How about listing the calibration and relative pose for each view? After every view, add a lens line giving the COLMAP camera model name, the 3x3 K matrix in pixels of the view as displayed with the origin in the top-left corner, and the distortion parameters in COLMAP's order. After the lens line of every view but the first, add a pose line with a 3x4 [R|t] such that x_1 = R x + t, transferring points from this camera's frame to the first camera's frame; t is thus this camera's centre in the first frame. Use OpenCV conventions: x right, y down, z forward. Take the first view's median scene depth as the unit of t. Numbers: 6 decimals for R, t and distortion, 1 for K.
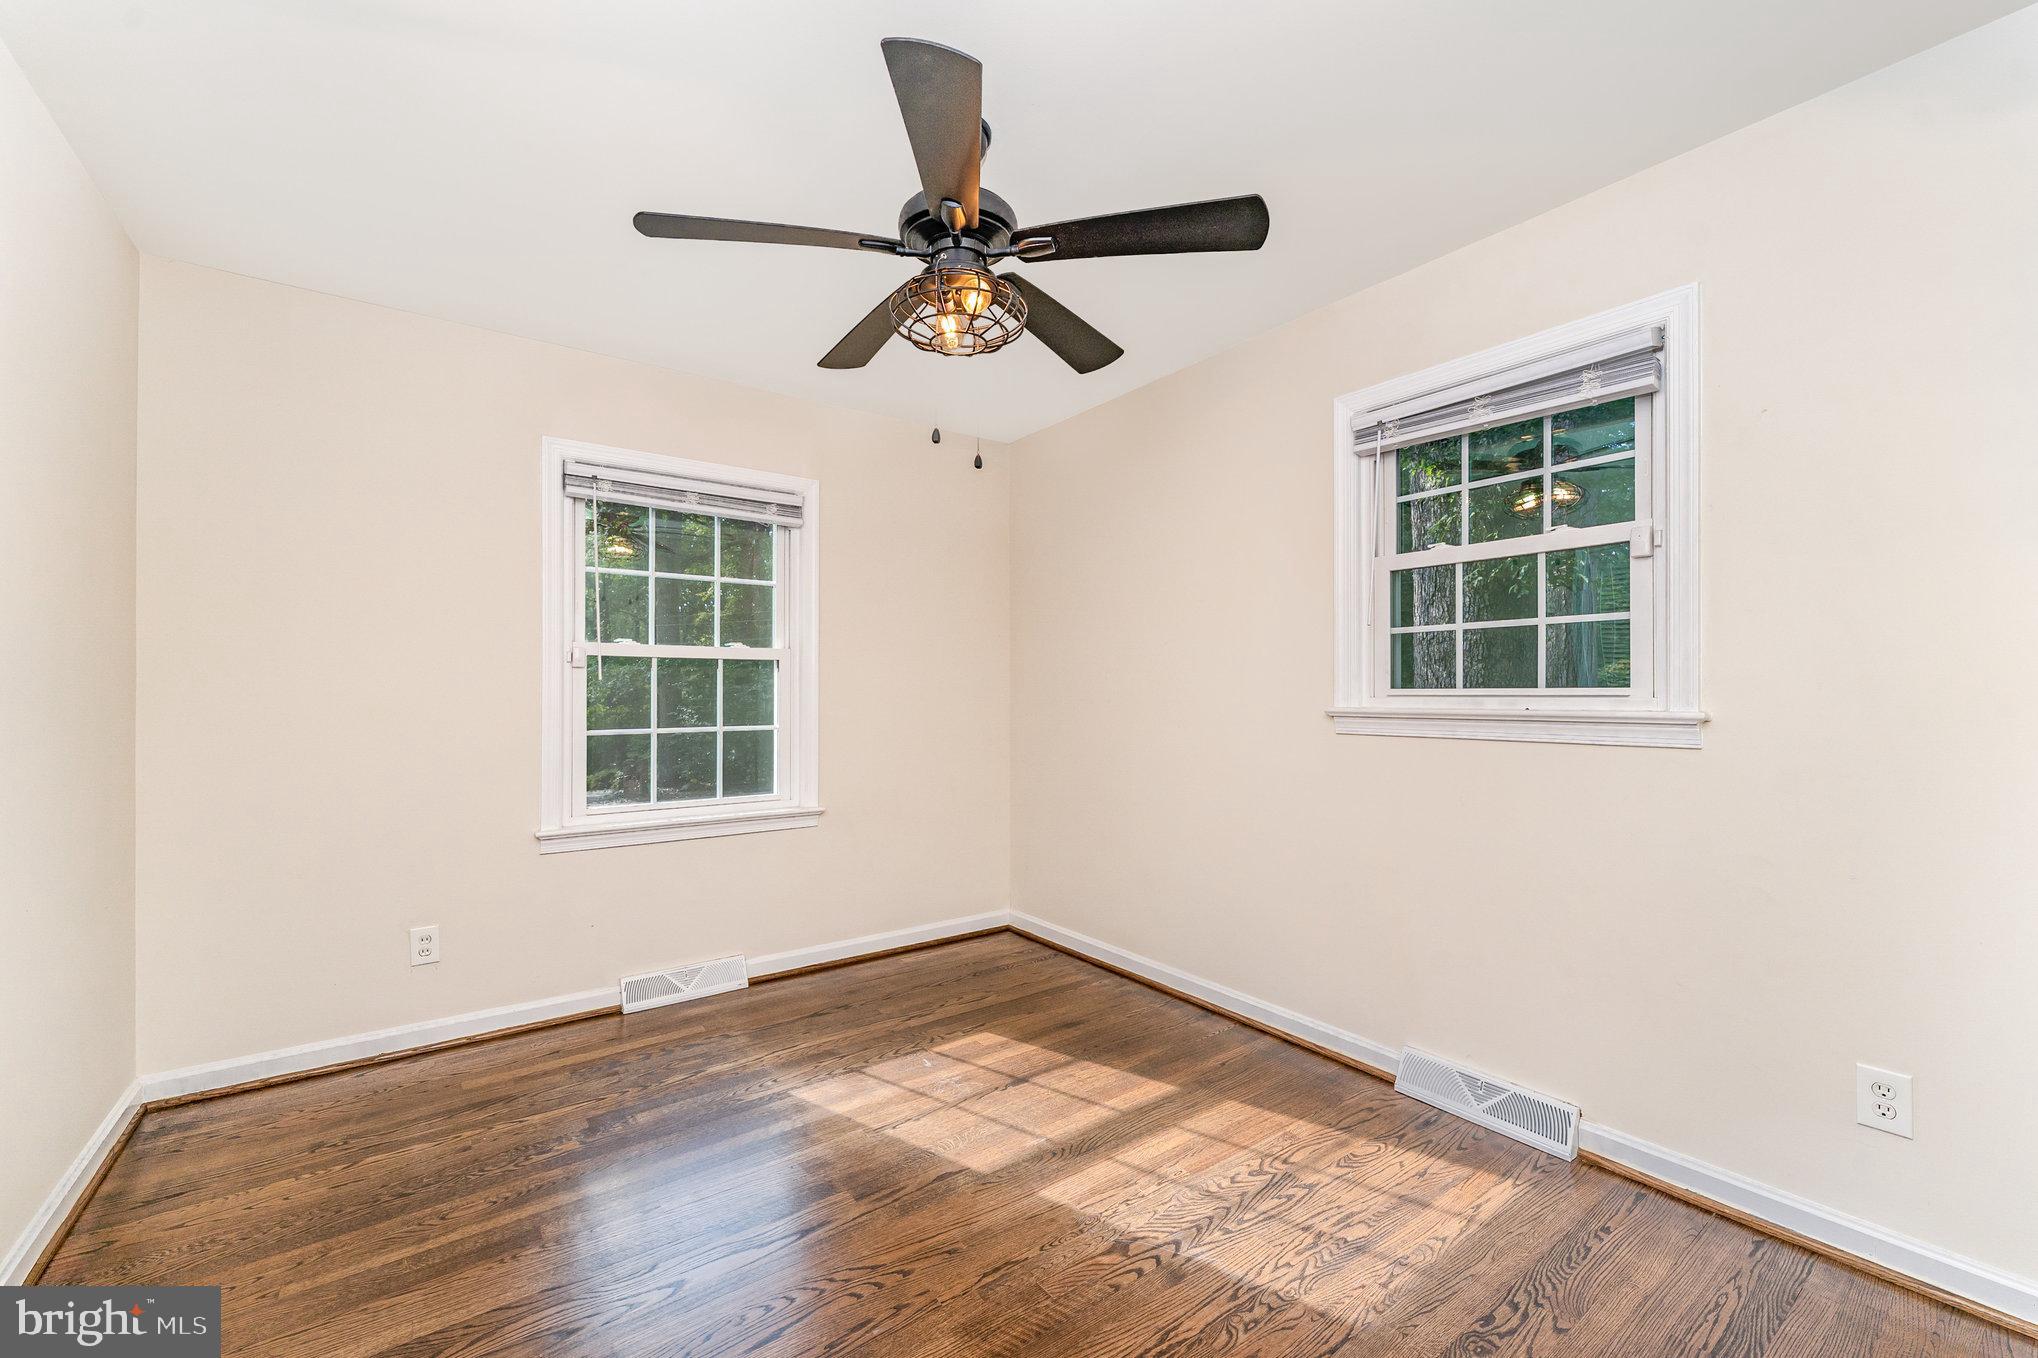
lens RADIAL K [[818.9, 0, 1019.3], [0, 818.9, 680.7], [0, 0, 1]] dist [0.002143, 0.000160]
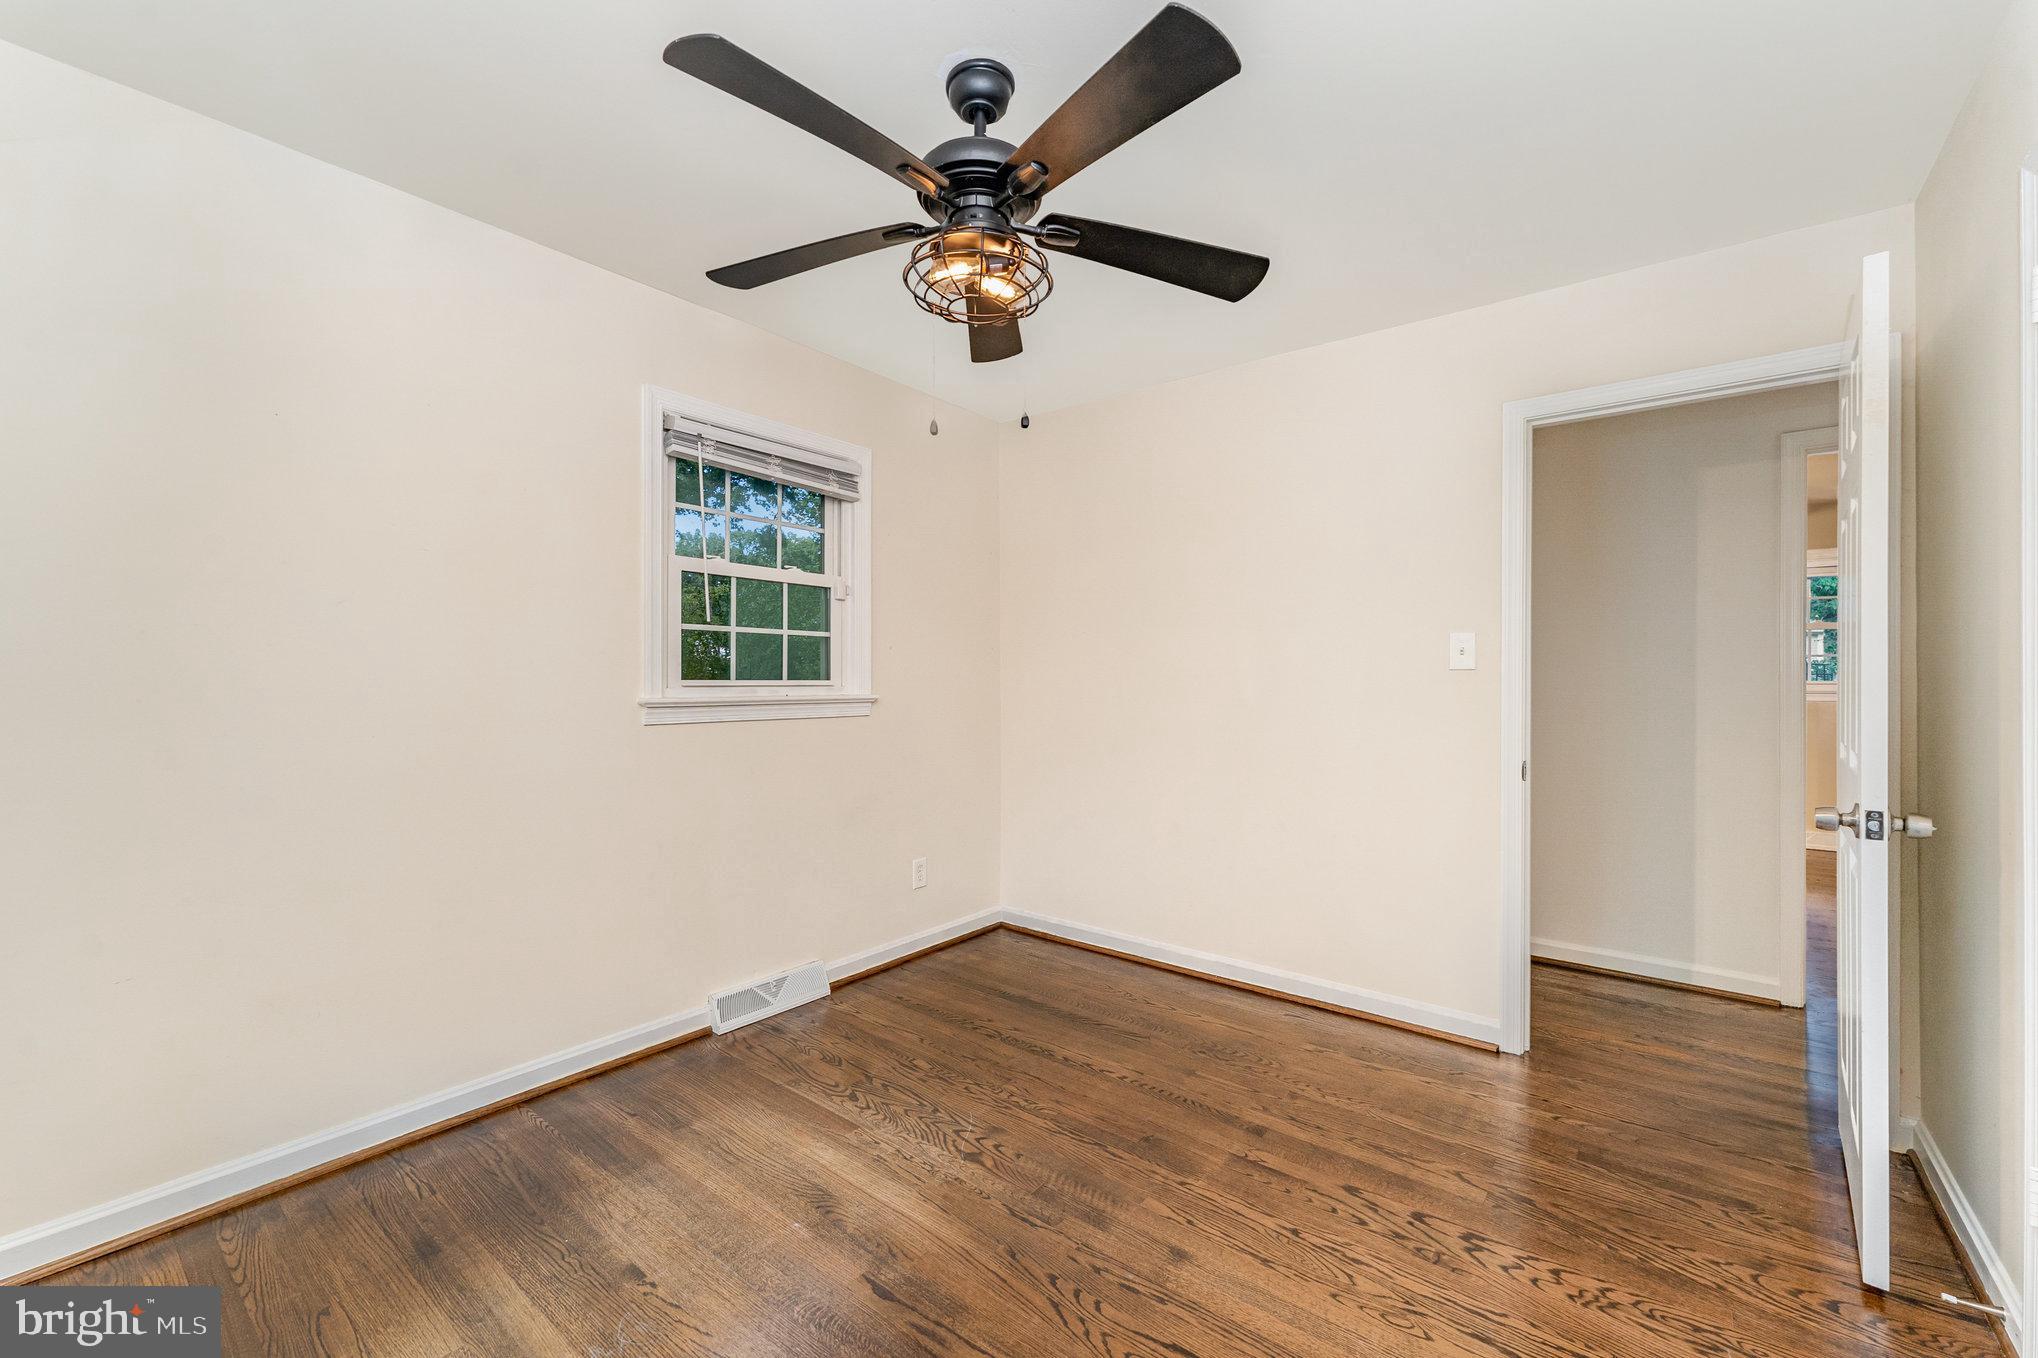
lens RADIAL K [[818.9, 0, 1019.3], [0, 818.9, 680.7], [0, 0, 1]] dist [0.002143, 0.000160]
pose [[-0.260450, -0.000635, 0.965487, -0.901595], [-0.014071, 0.999896, -0.003138, 0.009838], [-0.965385, -0.014403, -0.260432, 1.095144]]
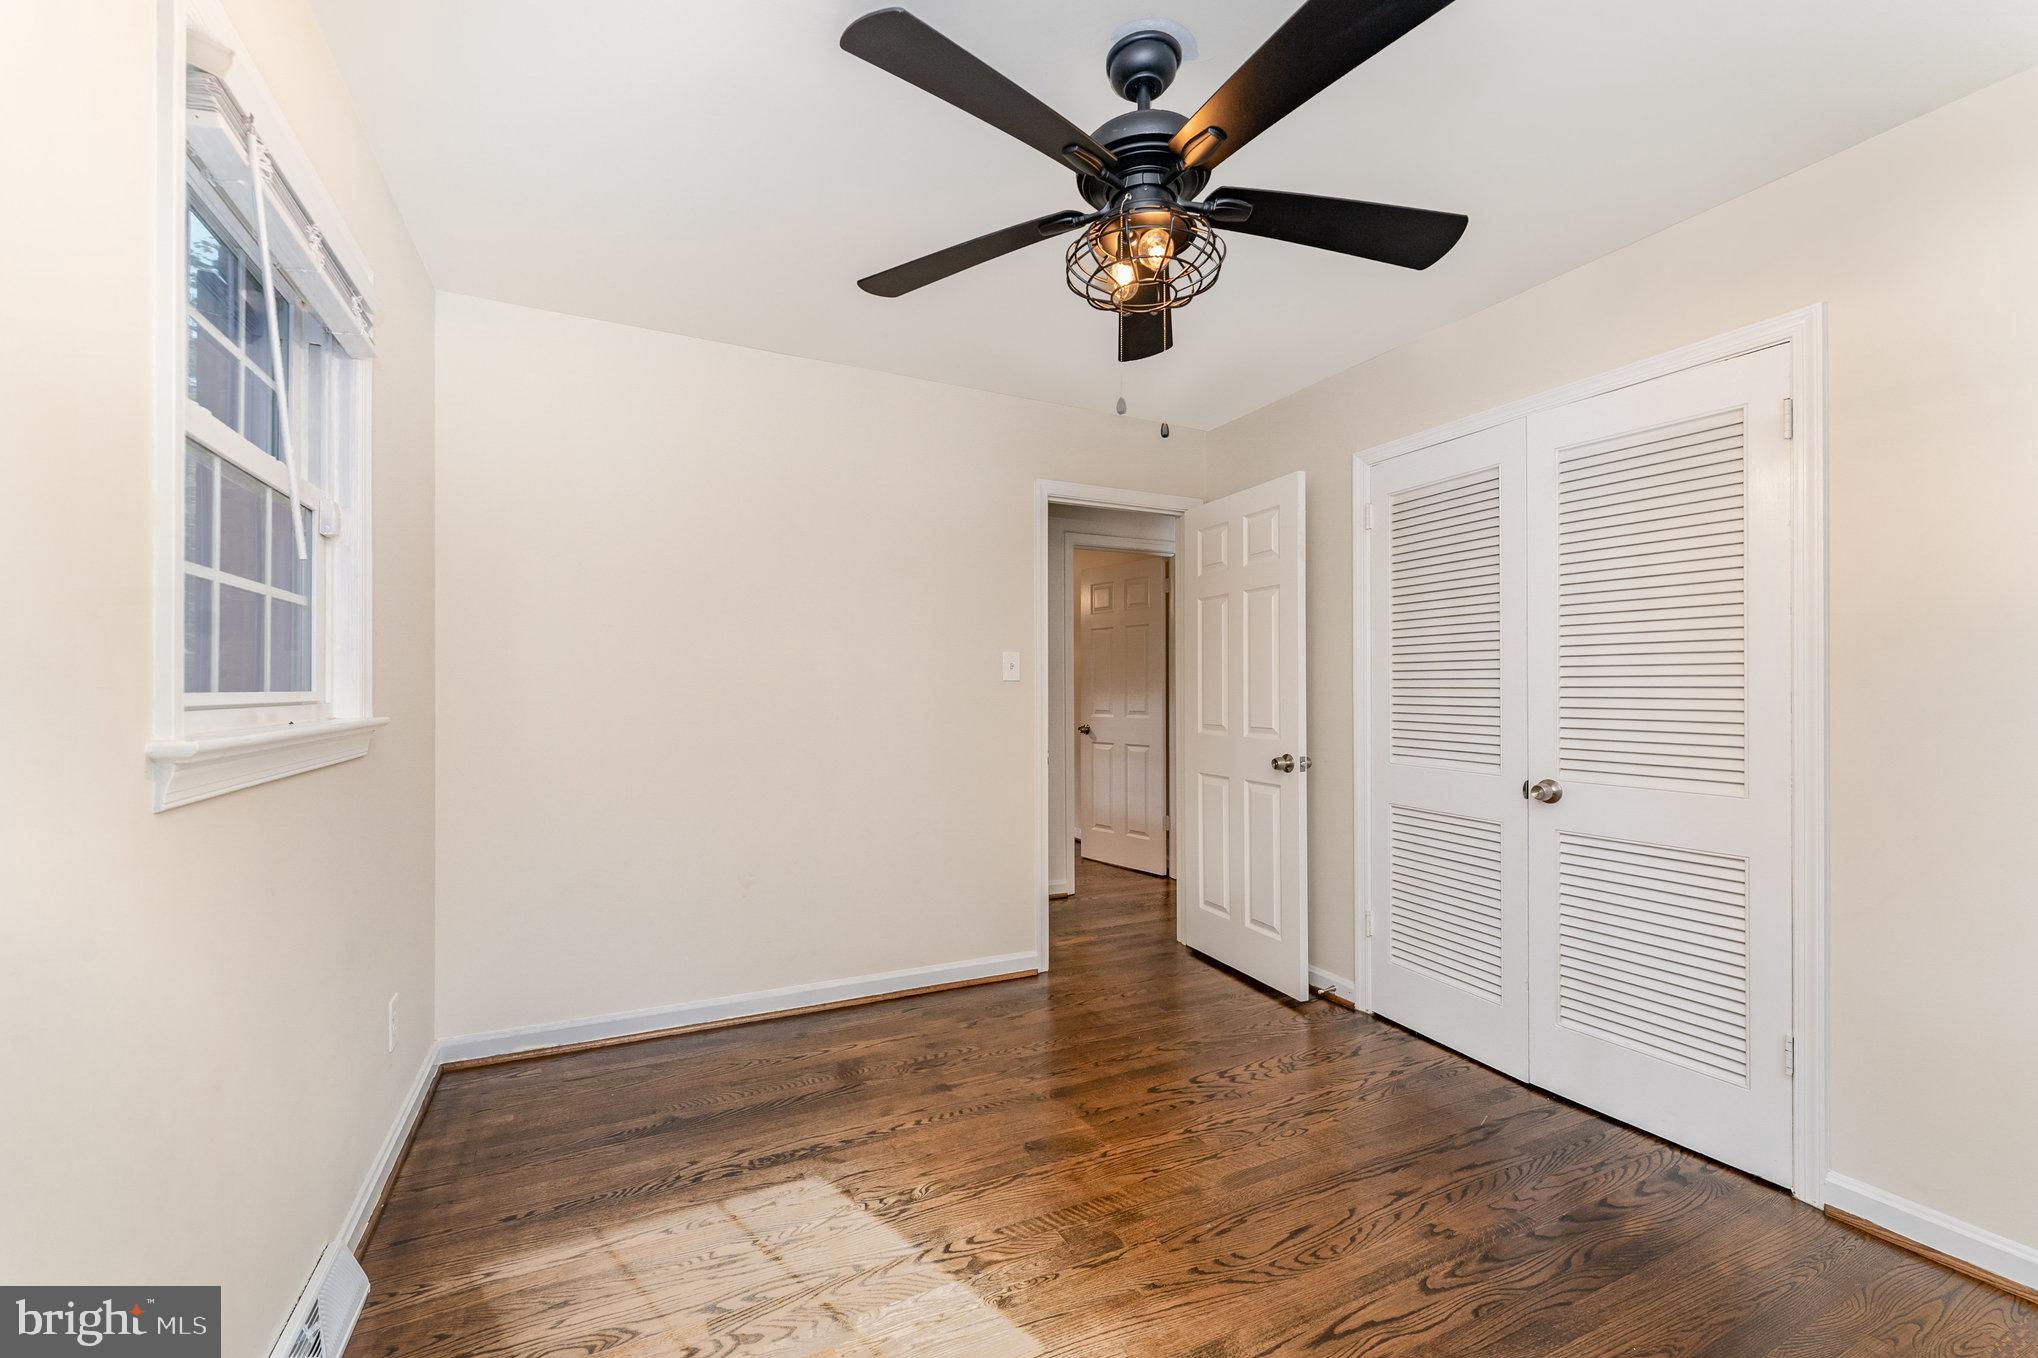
lens RADIAL K [[826.2, 0, 1007.2], [0, 826.2, 683.0], [0, 0, 1]] dist [0.001064, 0.000035]
pose [[-0.982863, 0.000199, 0.184337, -0.082543], [-0.003425, 0.999807, -0.019342, 0.014575], [-0.184305, -0.019642, -0.982673, 1.729356]]
